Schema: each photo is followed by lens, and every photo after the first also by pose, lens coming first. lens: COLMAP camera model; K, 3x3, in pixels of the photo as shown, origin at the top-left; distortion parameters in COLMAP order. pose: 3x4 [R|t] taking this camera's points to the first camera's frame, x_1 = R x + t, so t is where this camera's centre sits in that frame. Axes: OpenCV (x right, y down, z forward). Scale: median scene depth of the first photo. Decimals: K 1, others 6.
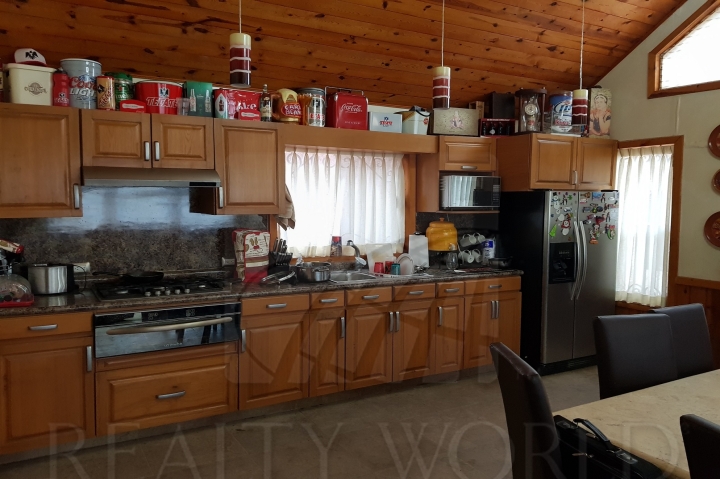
lens RADIAL K [[559.4, 0, 355.5], [0, 559.4, 241.4], [0, 0, 1]] dist [0.046871, -0.085844]
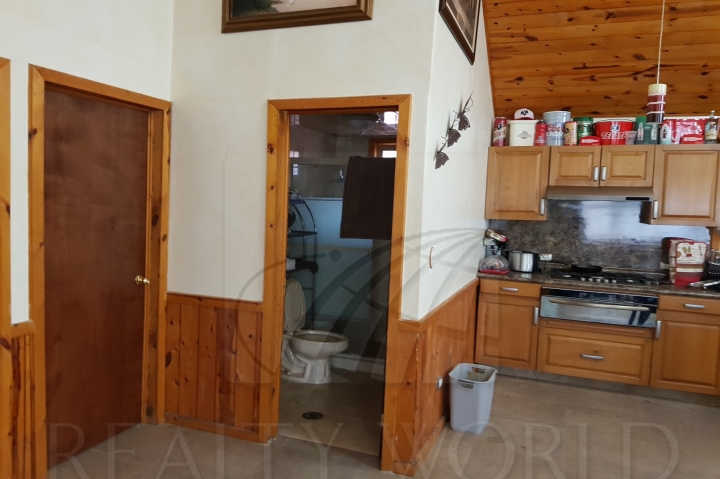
lens RADIAL K [[559.4, 0, 357.6], [0, 559.4, 240.9], [0, 0, 1]] dist [0.046871, -0.085844]
pose [[0.633080, 0.068457, -0.771054, 0.309105], [-0.088516, 0.995950, 0.015748, 0.026349], [0.769009, 0.058281, 0.636575, -0.271940]]
